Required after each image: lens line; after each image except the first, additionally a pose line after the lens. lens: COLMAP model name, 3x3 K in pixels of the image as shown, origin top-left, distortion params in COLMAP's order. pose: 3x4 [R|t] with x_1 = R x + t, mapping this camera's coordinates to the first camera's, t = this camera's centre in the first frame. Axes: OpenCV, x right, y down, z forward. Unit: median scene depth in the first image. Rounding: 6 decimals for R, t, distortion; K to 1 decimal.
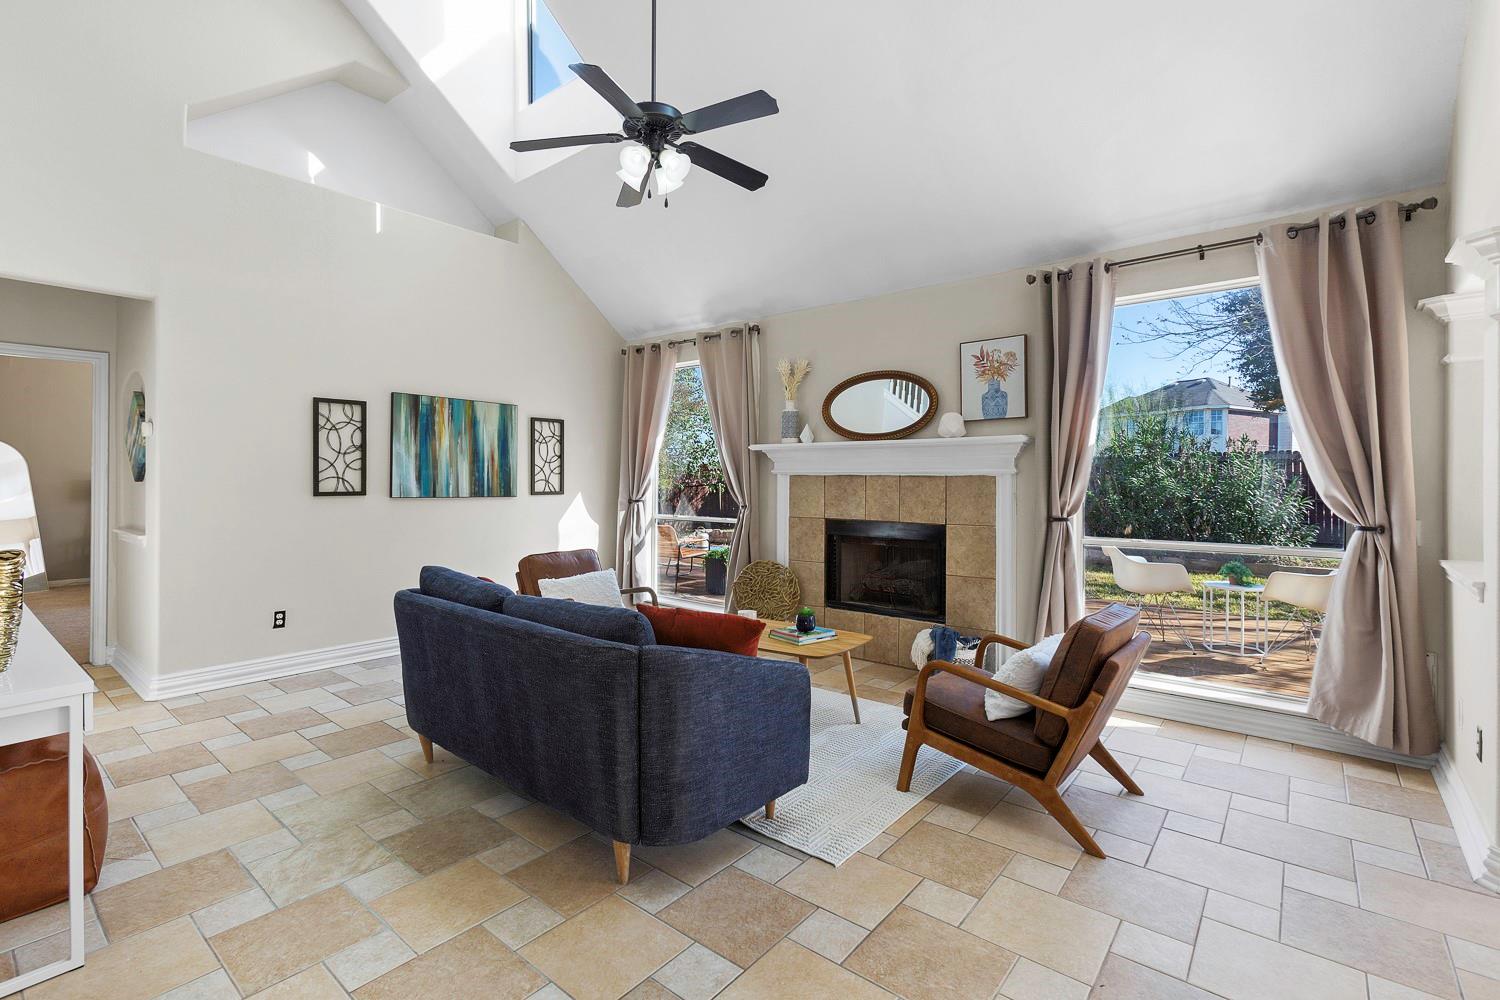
lens RADIAL K [[682.6, 0, 731.5], [0, 682.6, 477.8], [0, 0, 1]] dist [-0.019307, 0.008453]
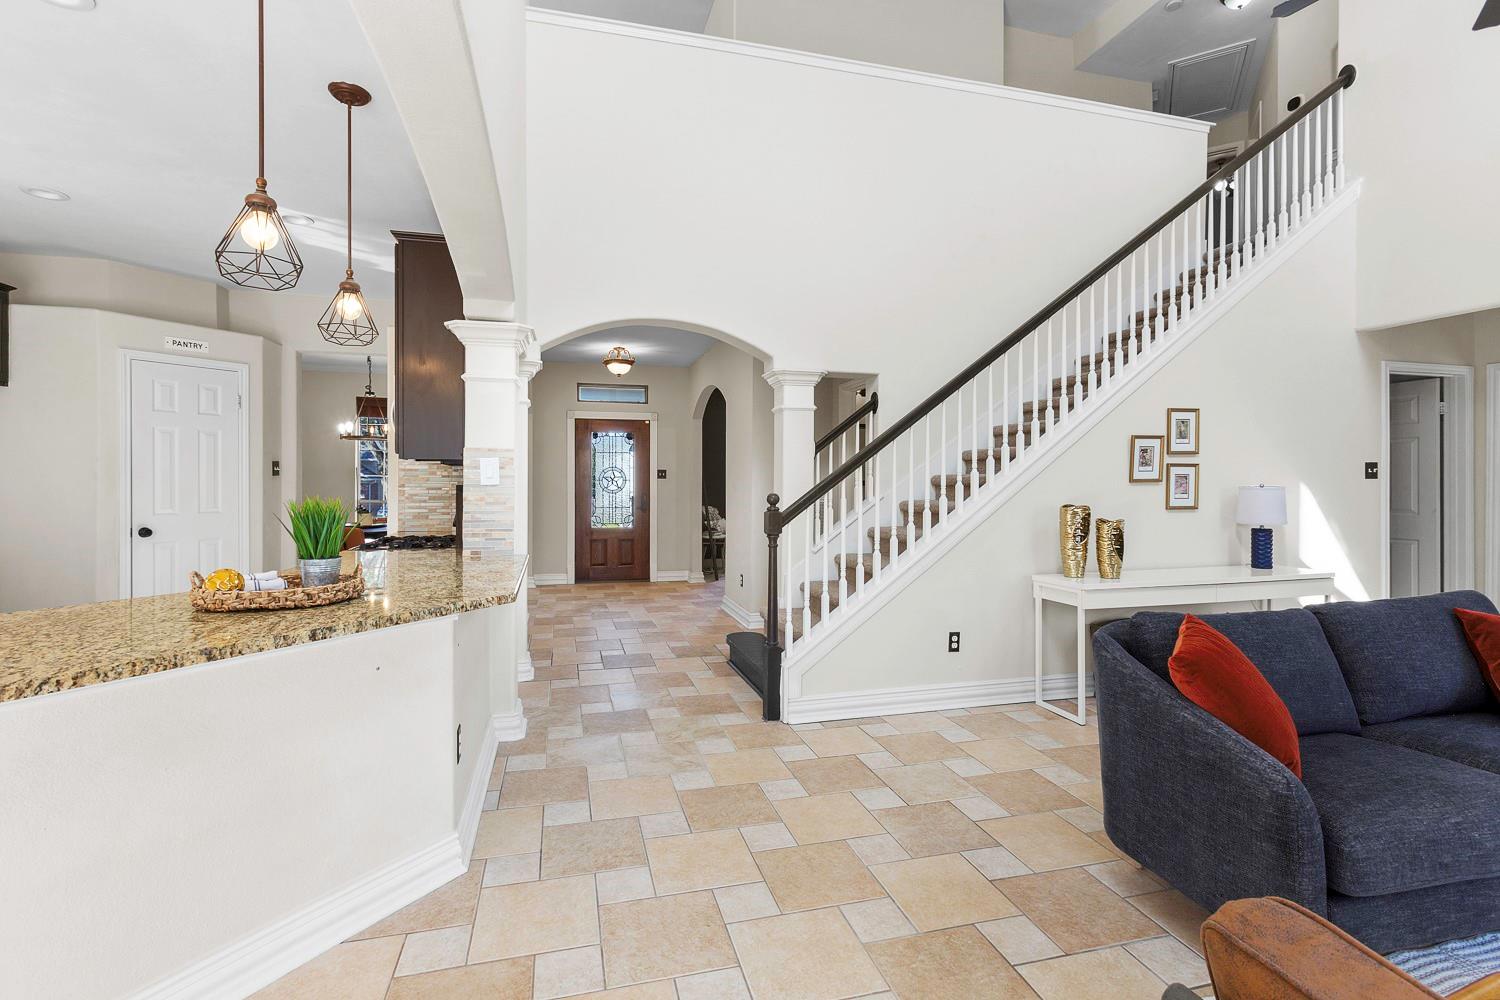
lens RADIAL K [[682.6, 0, 741.1], [0, 682.6, 486.0], [0, 0, 1]] dist [-0.019307, 0.008453]
pose [[-0.573866, -0.000679, -0.818949, 0.452187], [-0.009108, 0.999943, 0.005553, 0.002358], [0.818898, 0.010646, -0.573840, 0.466900]]
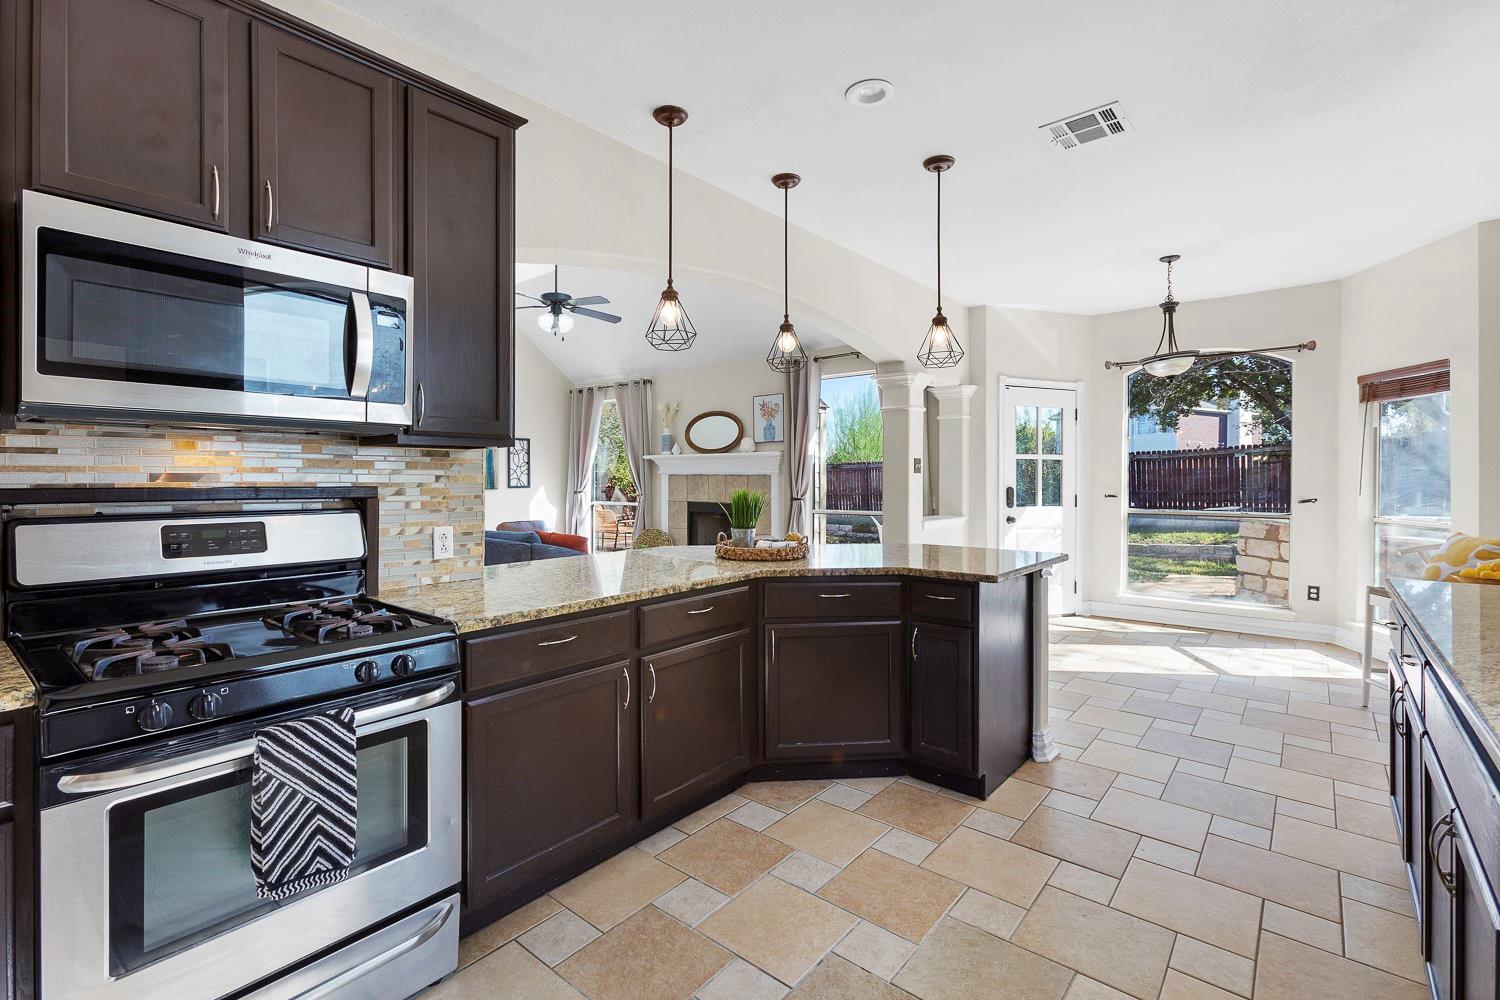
lens RADIAL K [[682.6, 0, 727.3], [0, 682.6, 482.3], [0, 0, 1]] dist [-0.019307, 0.008453]
pose [[0.999959, -0.004805, -0.007657, 0.247183], [0.004888, 0.999929, 0.010888, -0.002446], [0.007605, -0.010925, 0.999911, -0.623161]]
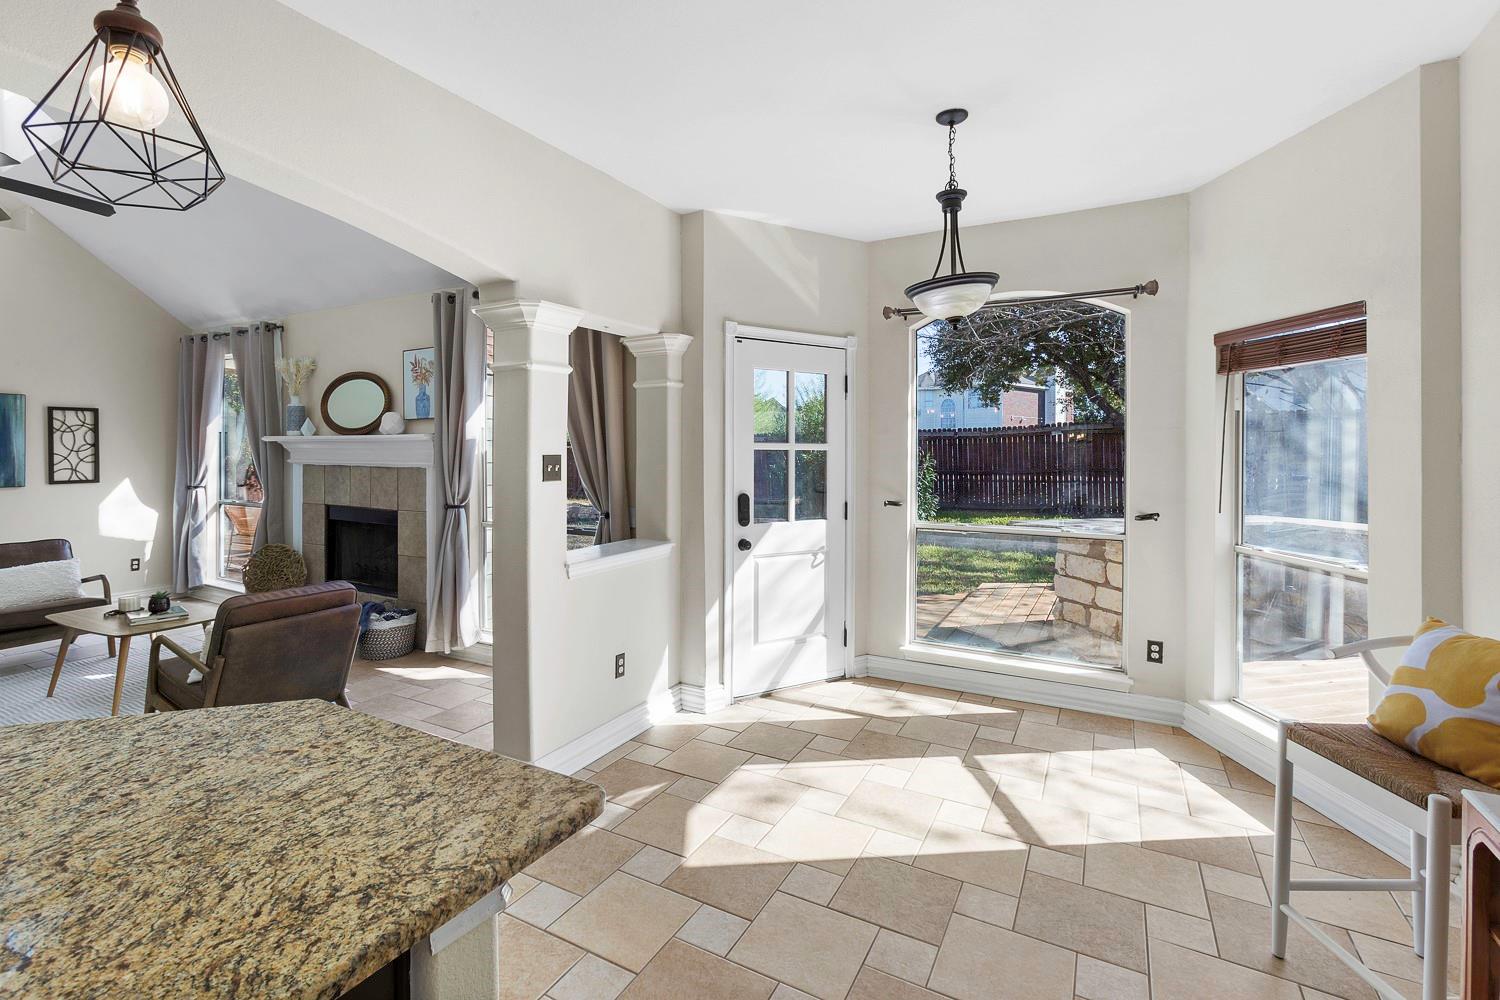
lens RADIAL K [[682.6, 0, 727.2], [0, 682.6, 448.8], [0, 0, 1]] dist [-0.019307, 0.008453]
pose [[0.981801, -0.004012, 0.189869, 0.568554], [0.002744, 0.999972, 0.006942, -0.035677], [-0.189892, -0.006294, 0.981785, -0.185359]]
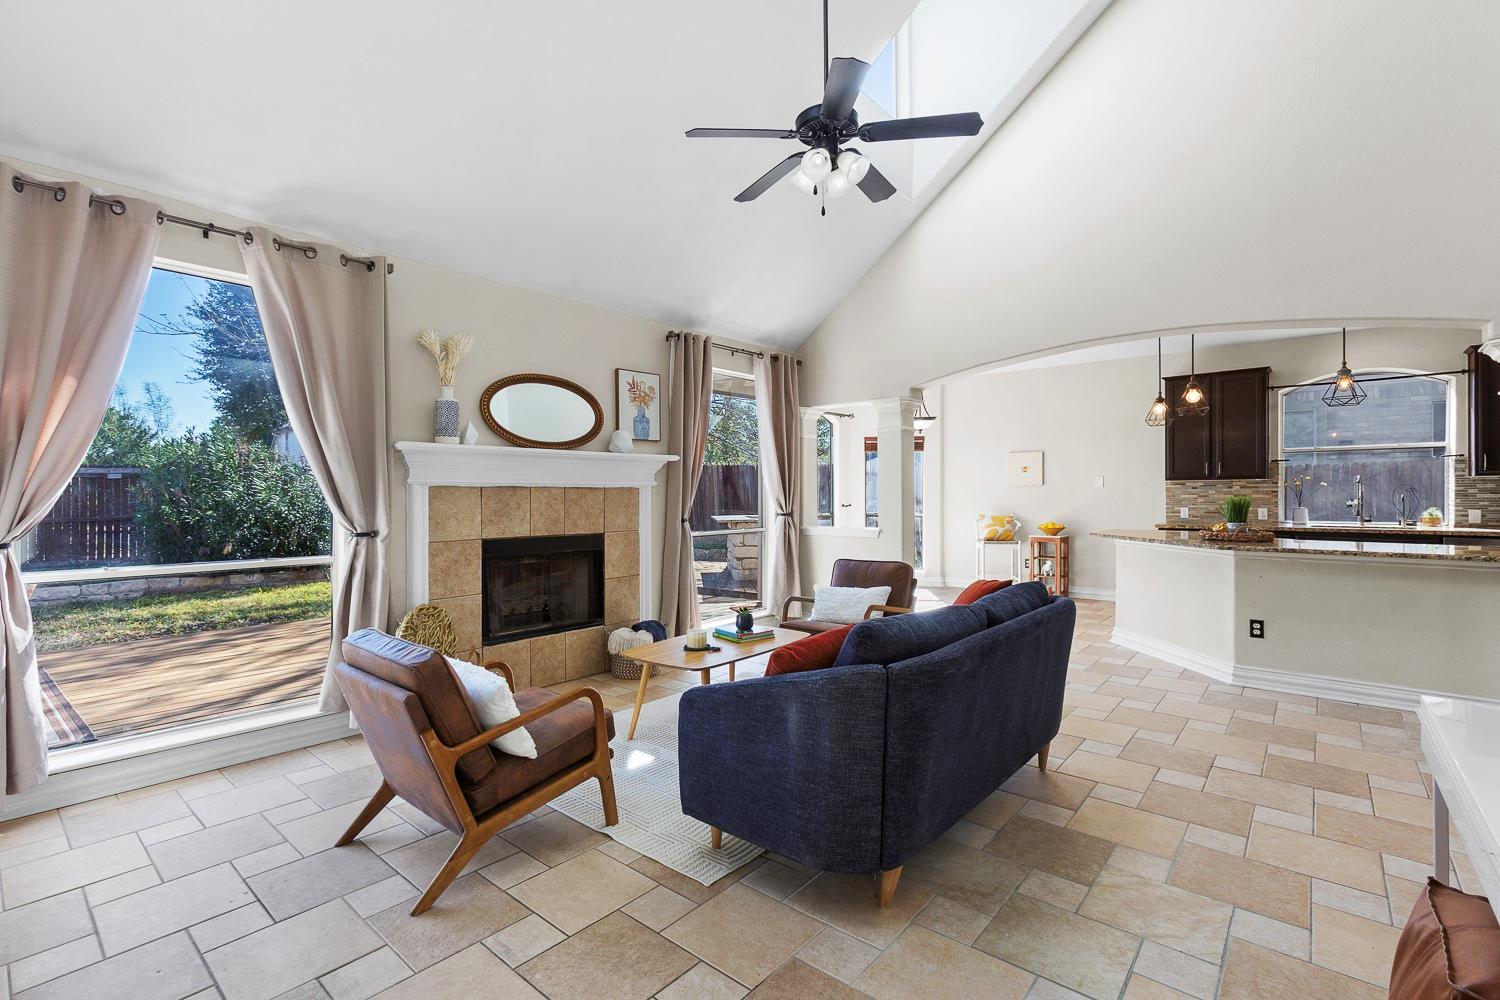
lens RADIAL K [[682.6, 0, 736.0], [0, 682.6, 494.4], [0, 0, 1]] dist [-0.019307, 0.008453]
pose [[0.015590, -0.002663, 0.999875, -0.679178], [0.004677, 0.999986, 0.002590, 0.005646], [-0.999868, 0.004636, 0.015602, 0.691998]]
